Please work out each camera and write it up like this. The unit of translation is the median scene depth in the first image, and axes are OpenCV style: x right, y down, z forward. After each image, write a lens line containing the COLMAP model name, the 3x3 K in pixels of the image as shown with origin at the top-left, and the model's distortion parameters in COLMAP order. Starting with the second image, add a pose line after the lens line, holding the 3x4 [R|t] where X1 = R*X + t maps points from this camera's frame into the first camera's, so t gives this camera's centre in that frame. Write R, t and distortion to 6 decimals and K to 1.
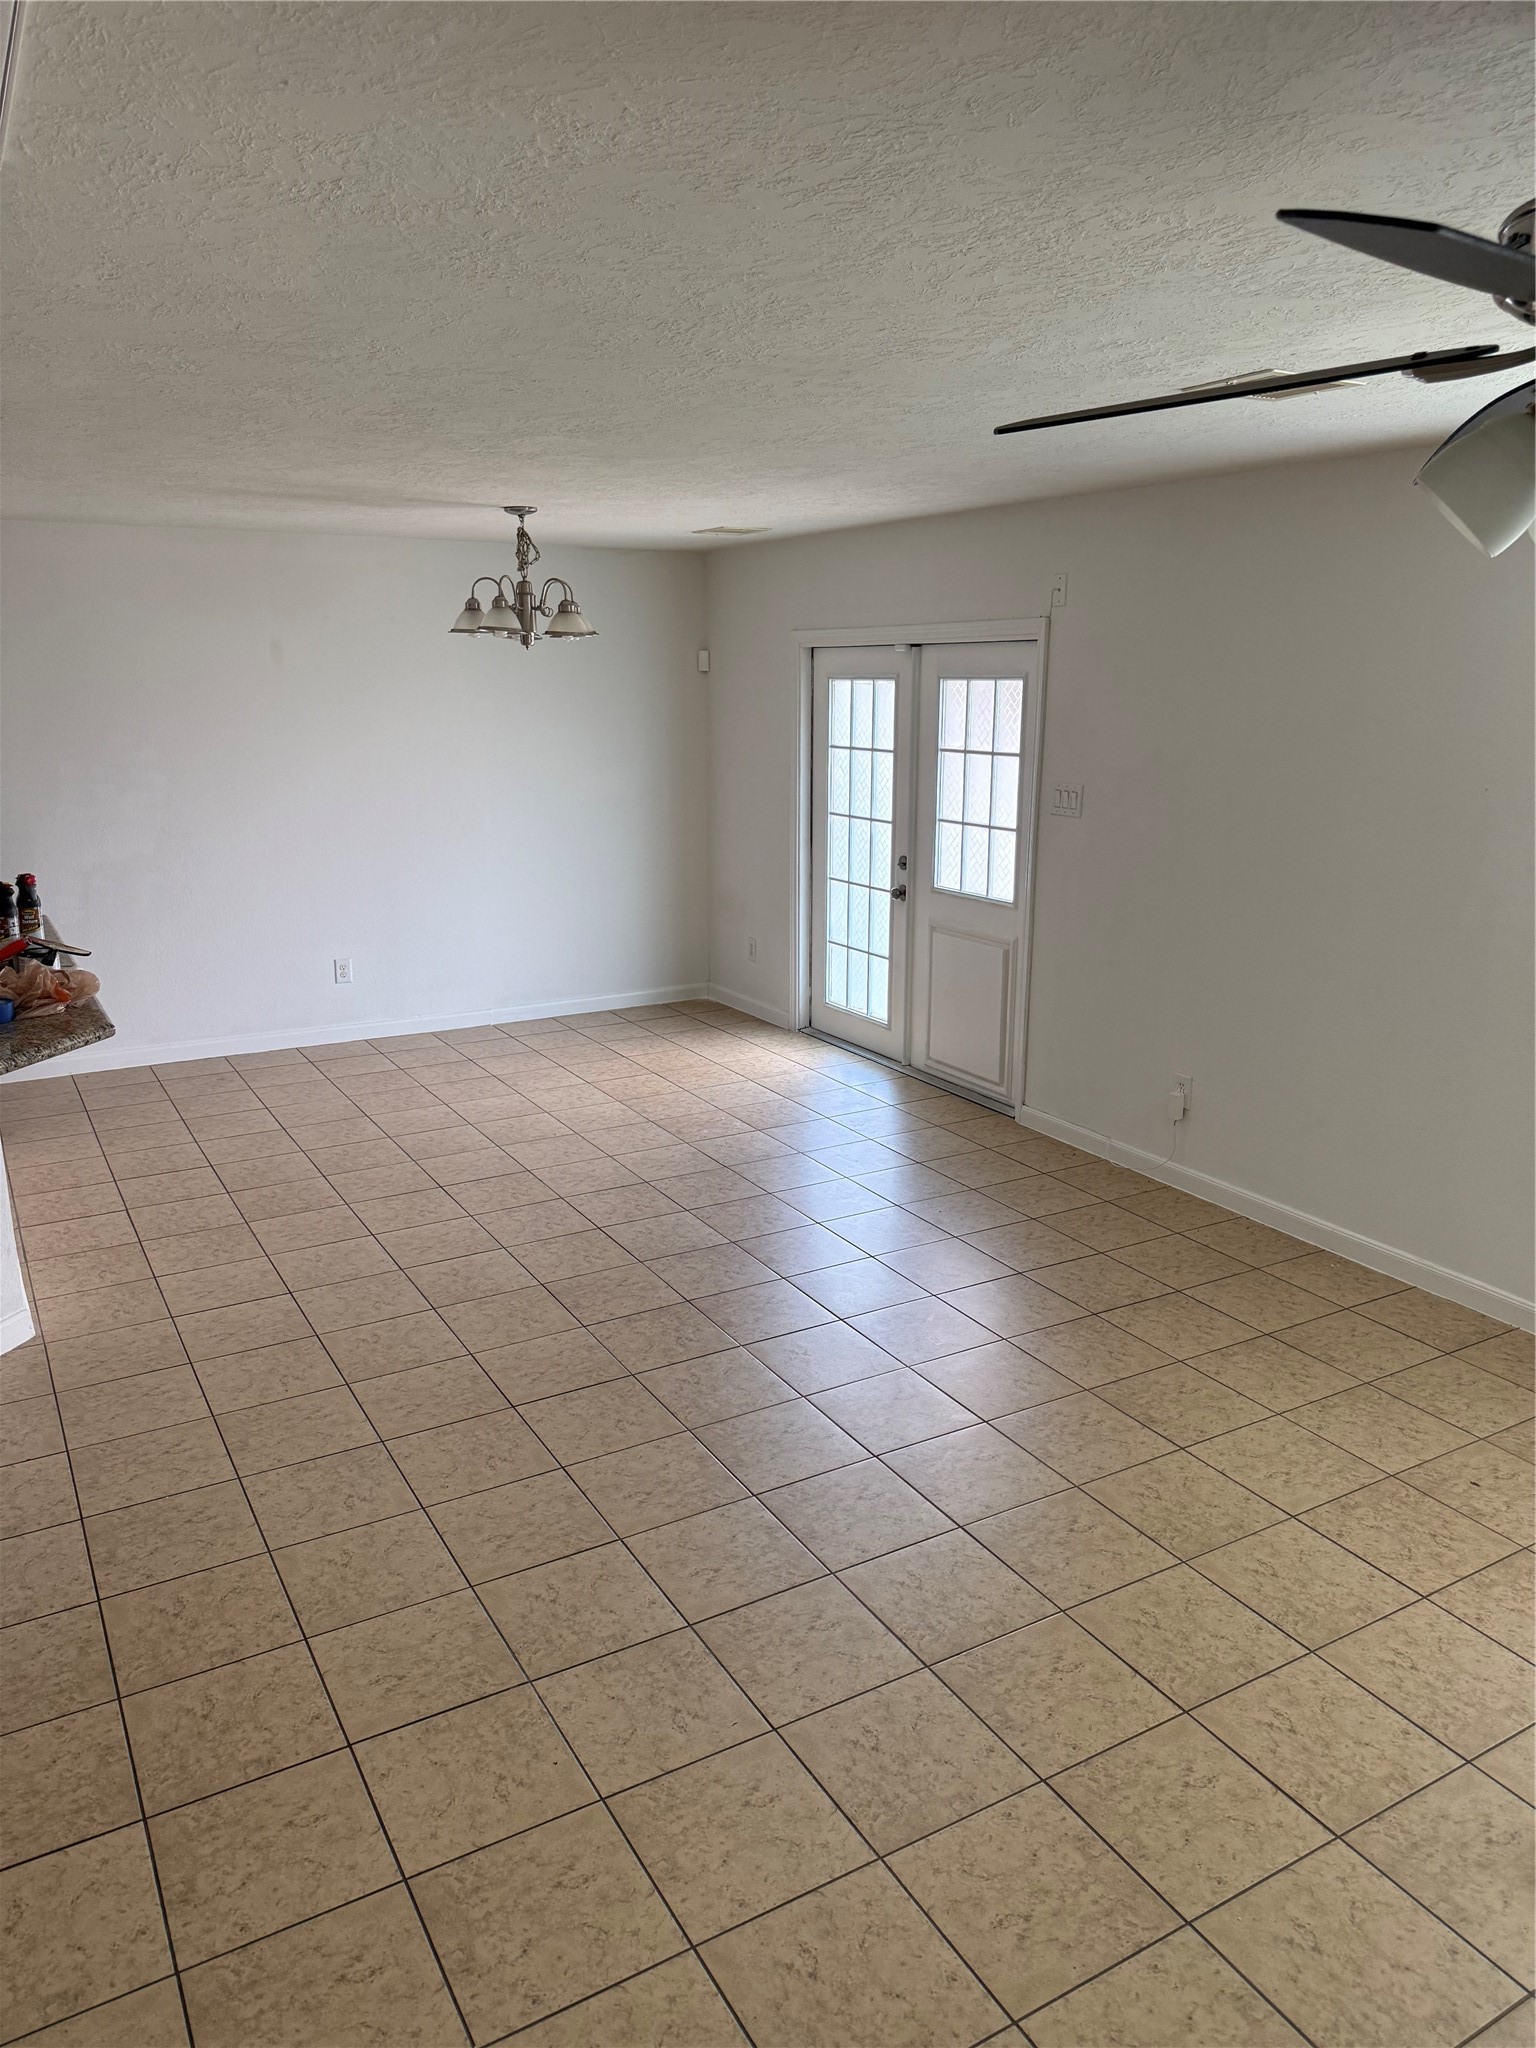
lens RADIAL K [[1404.3, 0, 761.4], [0, 1404.3, 1029.8], [0, 0, 1]] dist [0.038929, -0.000442]
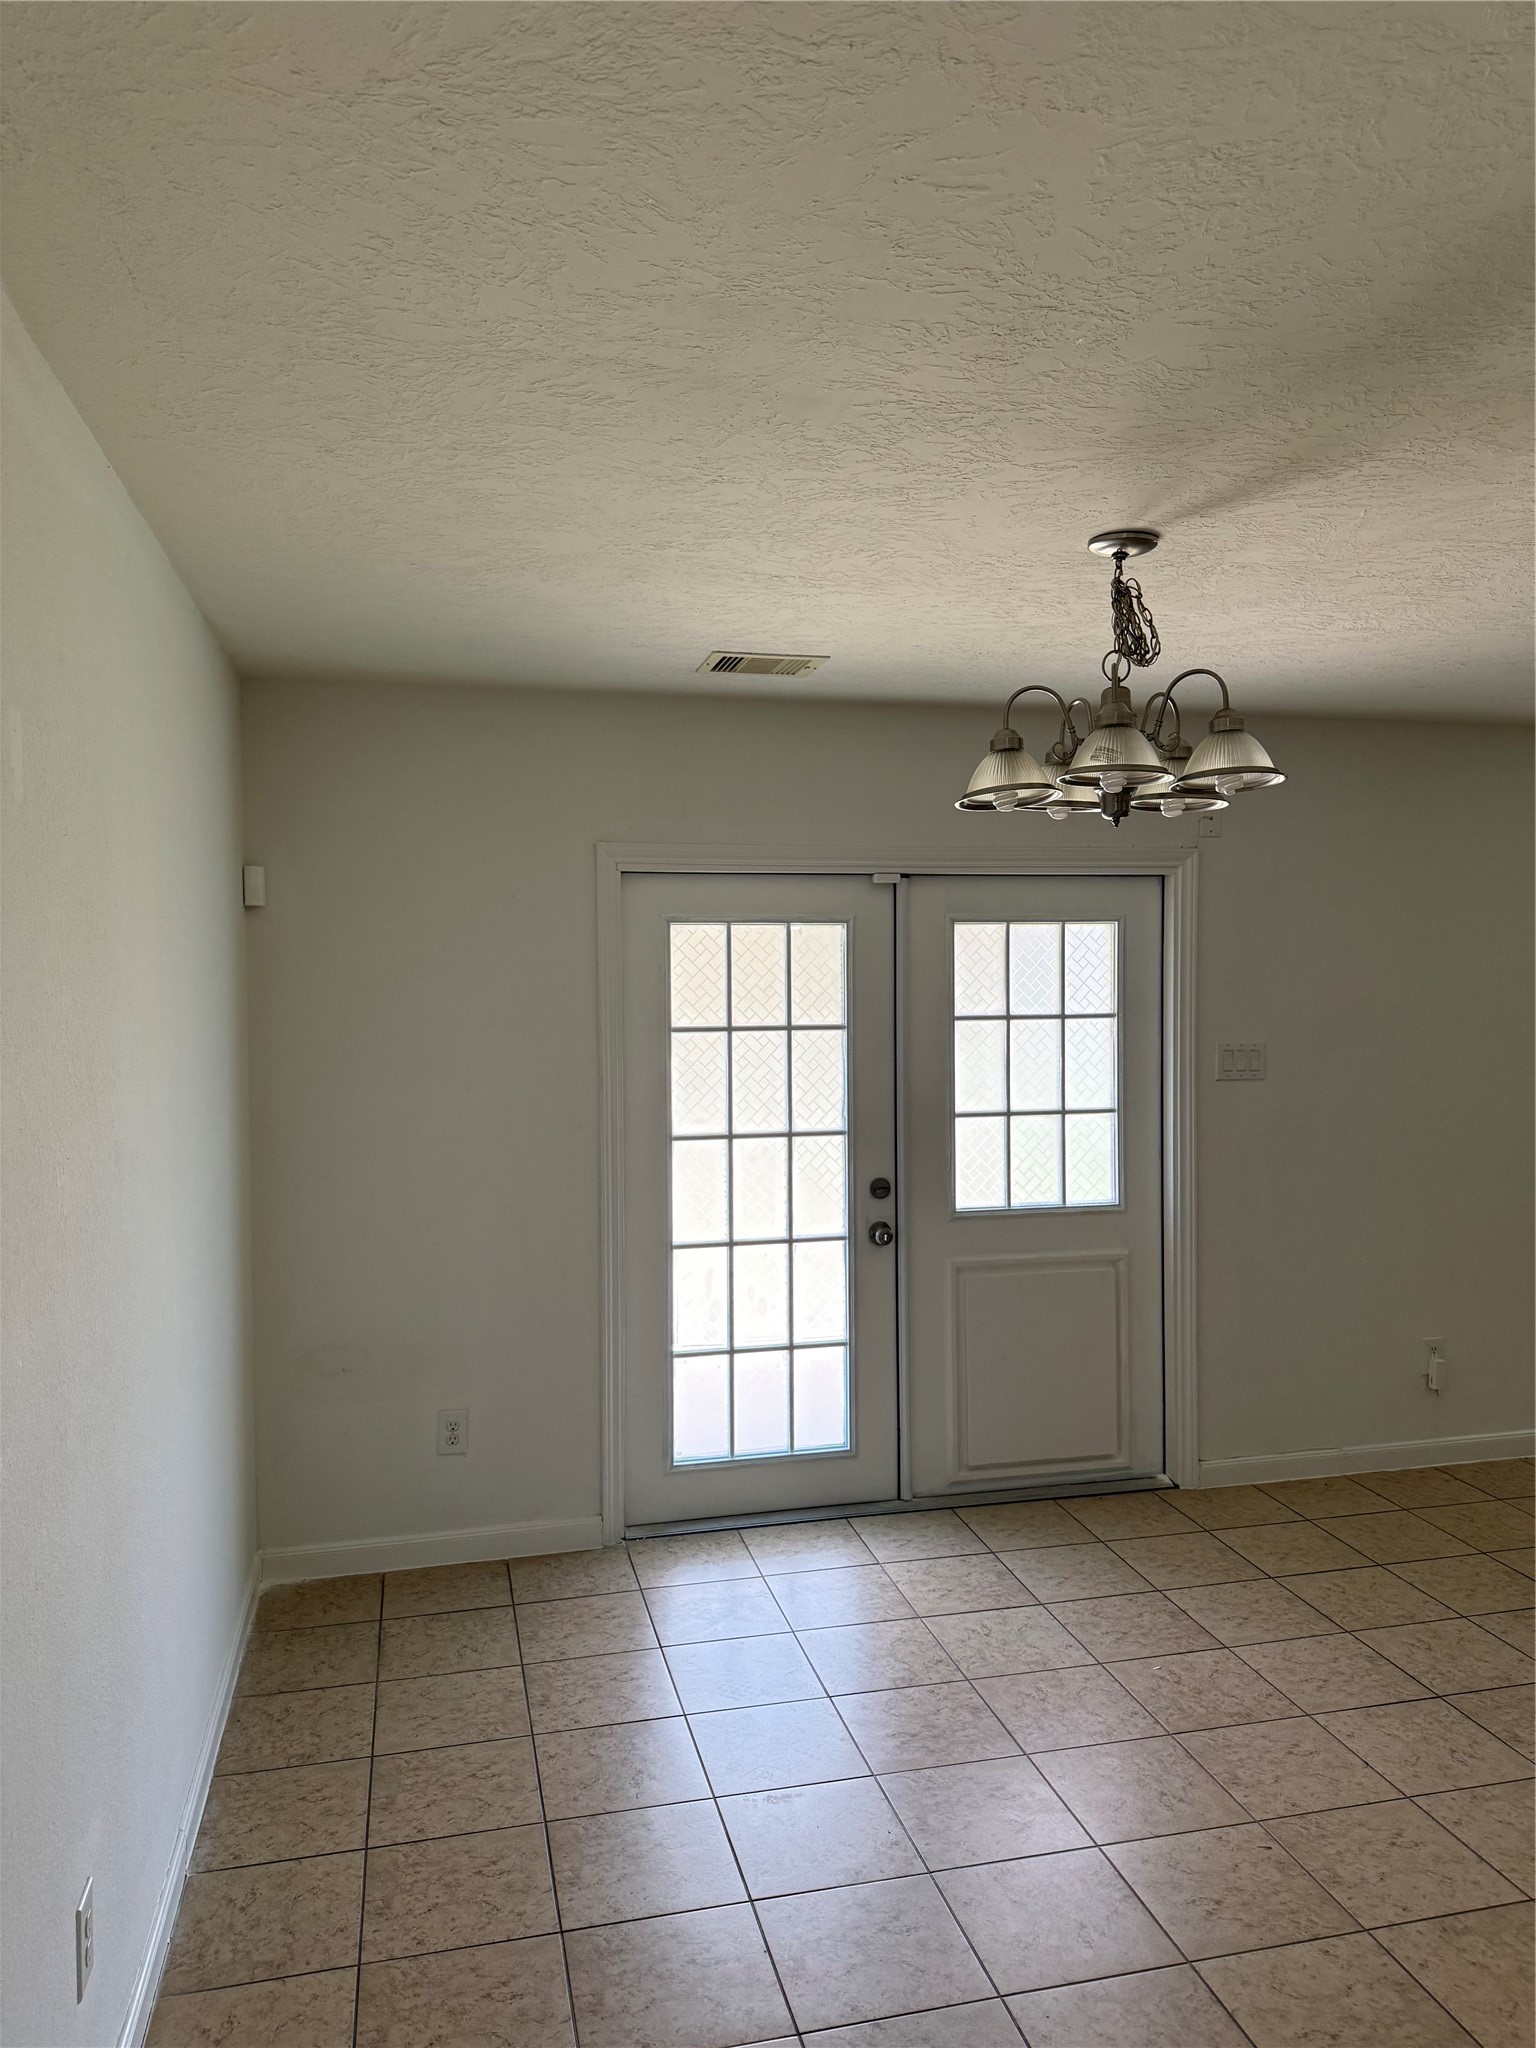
lens RADIAL K [[1404.3, 0, 765.0], [0, 1404.3, 1017.1], [0, 0, 1]] dist [0.038929, -0.000442]
pose [[0.273271, -0.033781, 0.961344, -0.569816], [0.240612, 0.970015, -0.034311, -0.194364], [-0.931358, 0.240687, 0.273206, 0.877765]]
